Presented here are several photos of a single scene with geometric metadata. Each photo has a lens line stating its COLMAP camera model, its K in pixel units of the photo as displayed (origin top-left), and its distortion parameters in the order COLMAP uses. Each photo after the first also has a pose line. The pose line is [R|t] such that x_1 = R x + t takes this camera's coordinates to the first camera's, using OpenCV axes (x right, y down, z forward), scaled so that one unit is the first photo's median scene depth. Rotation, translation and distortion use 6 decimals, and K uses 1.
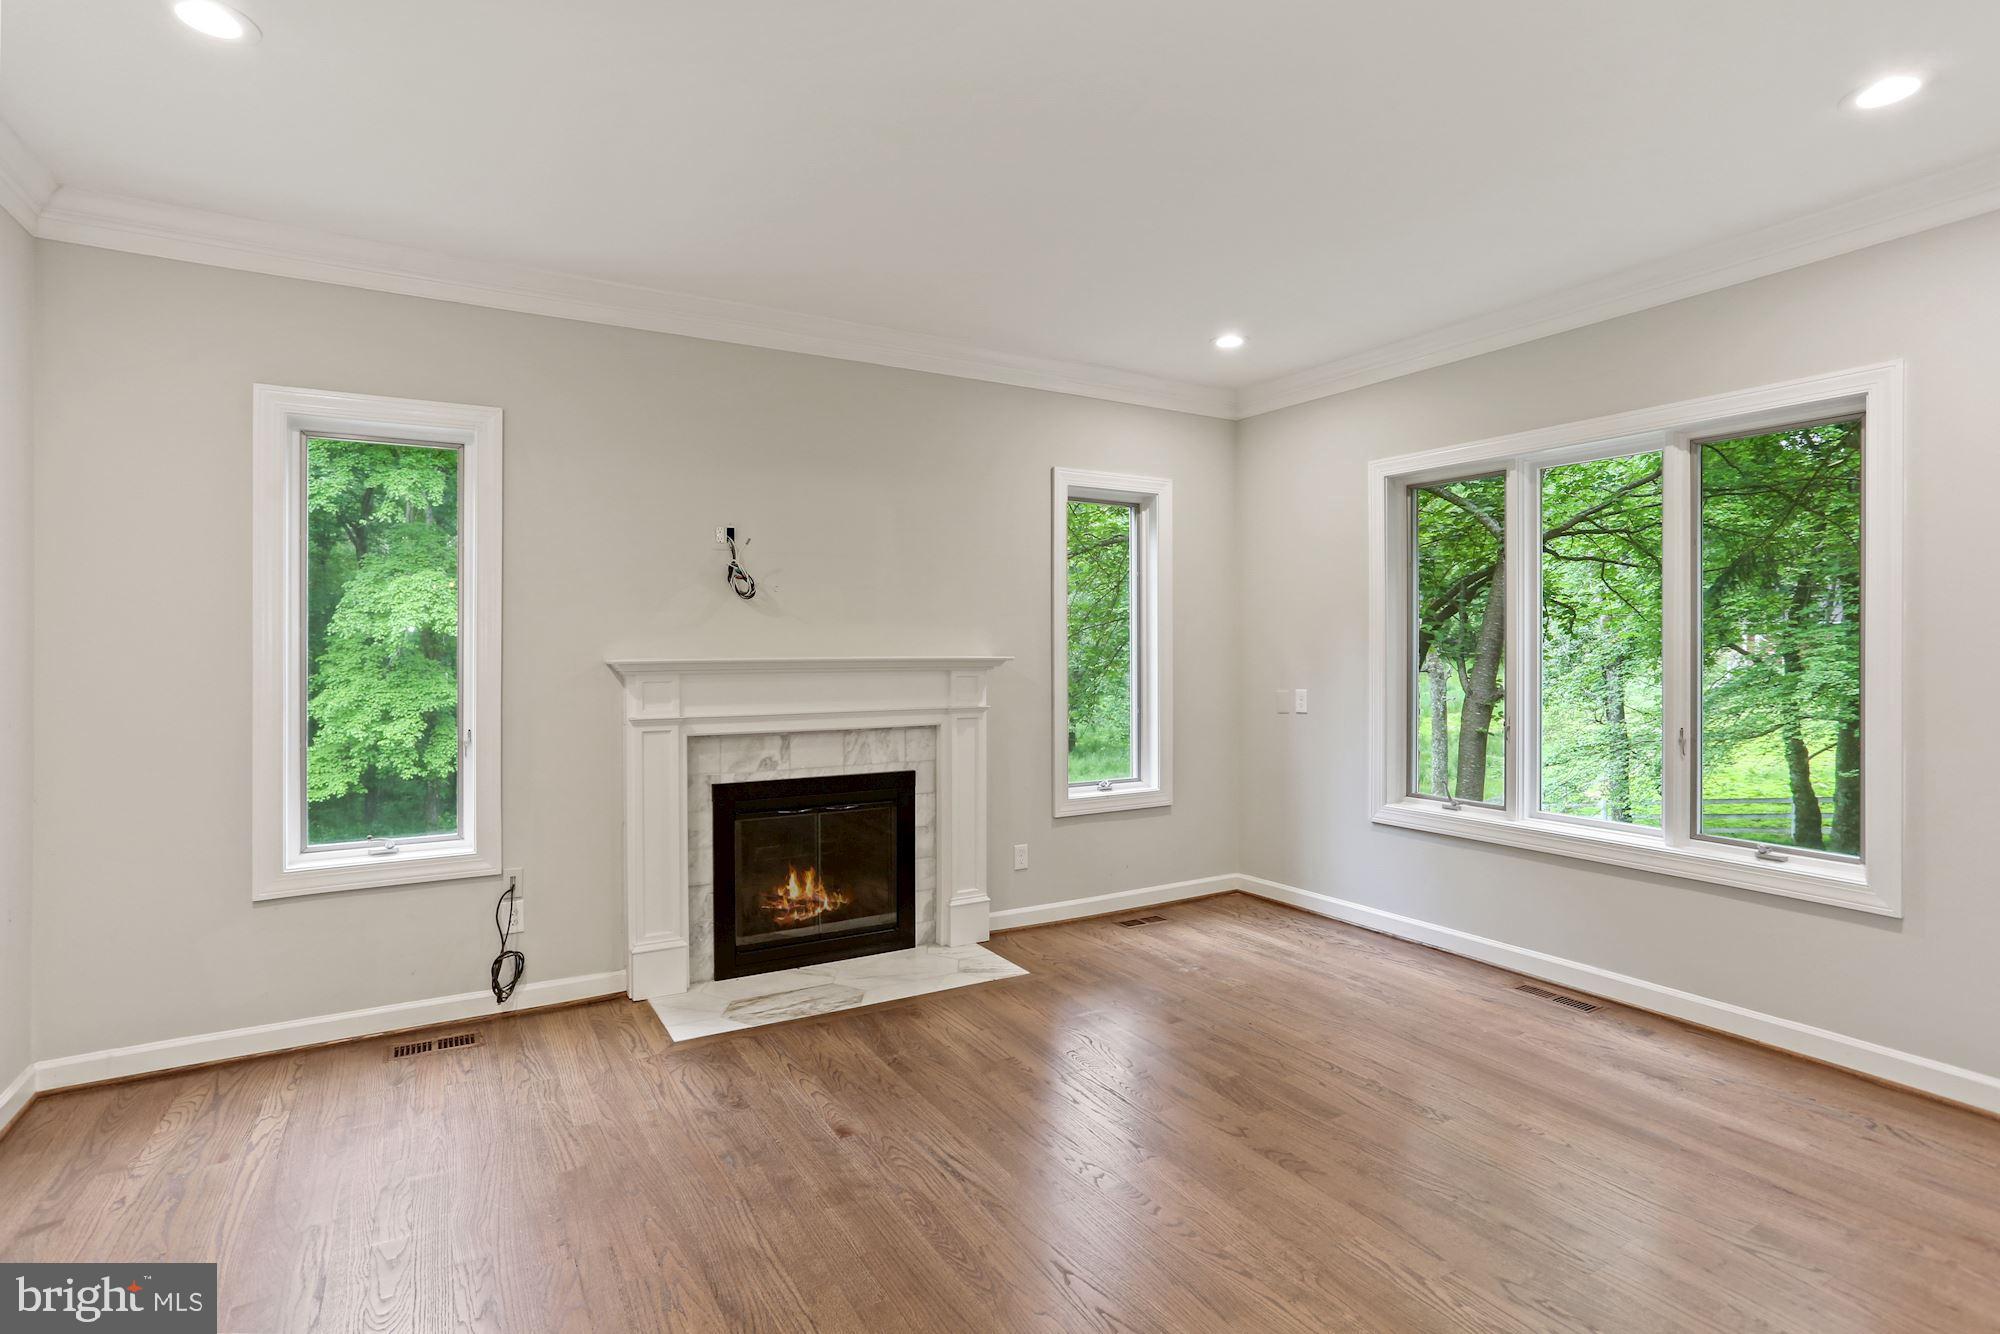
lens RADIAL K [[980.4, 0, 991.2], [0, 980.4, 650.2], [0, 0, 1]] dist [-0.037255, 0.019688]
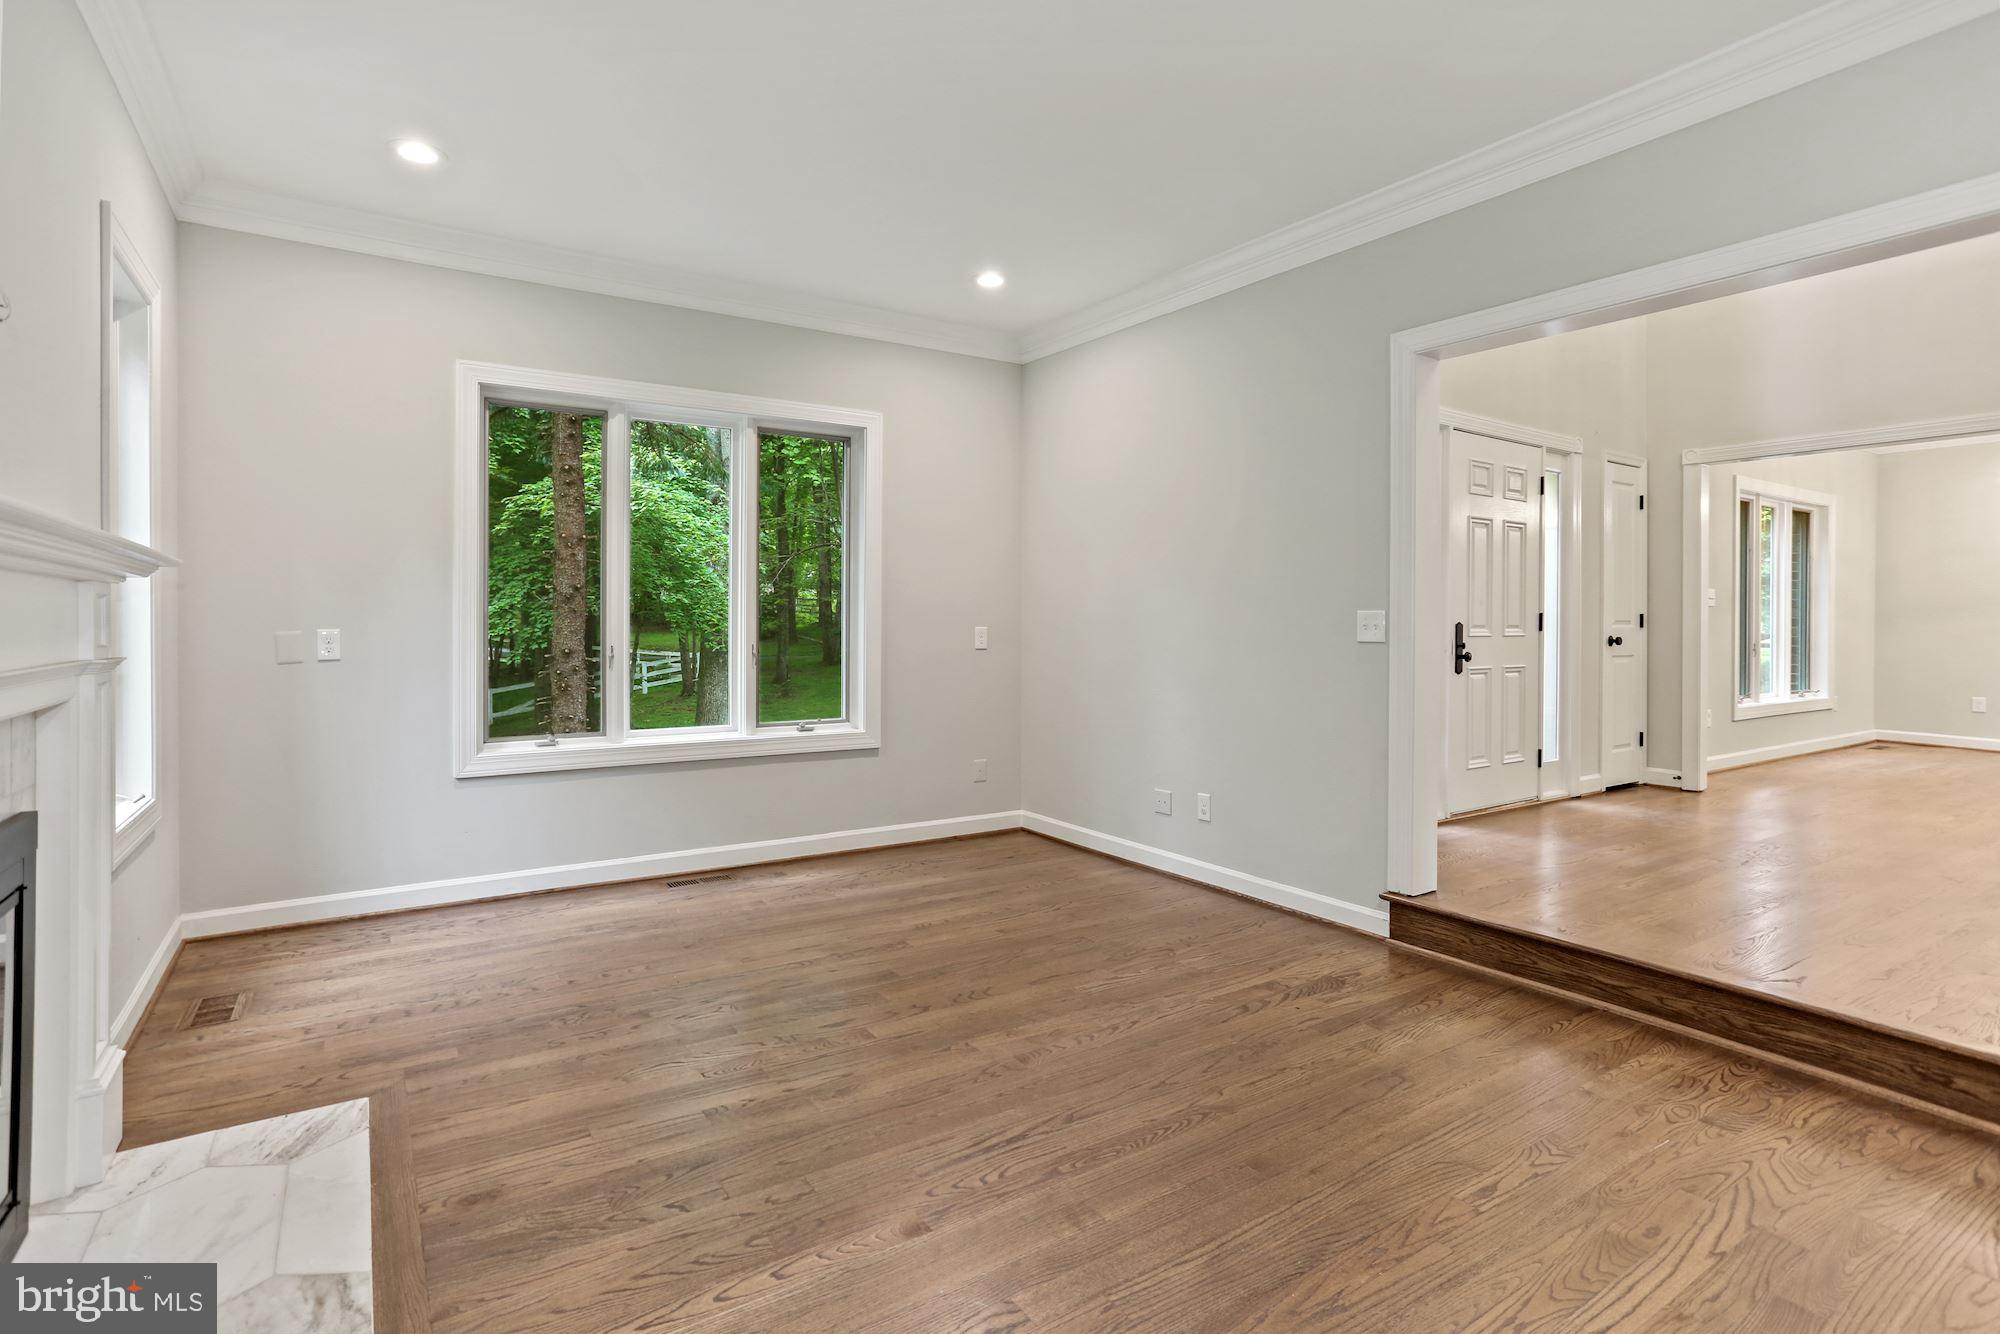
lens RADIAL K [[980.4, 0, 992.7], [0, 980.4, 618.6], [0, 0, 1]] dist [-0.037255, 0.019688]
pose [[-0.049456, 0.001752, 0.998775, -0.654281], [0.000914, 0.999998, -0.001709, 0.049283], [-0.998776, 0.000828, -0.049457, 0.760220]]
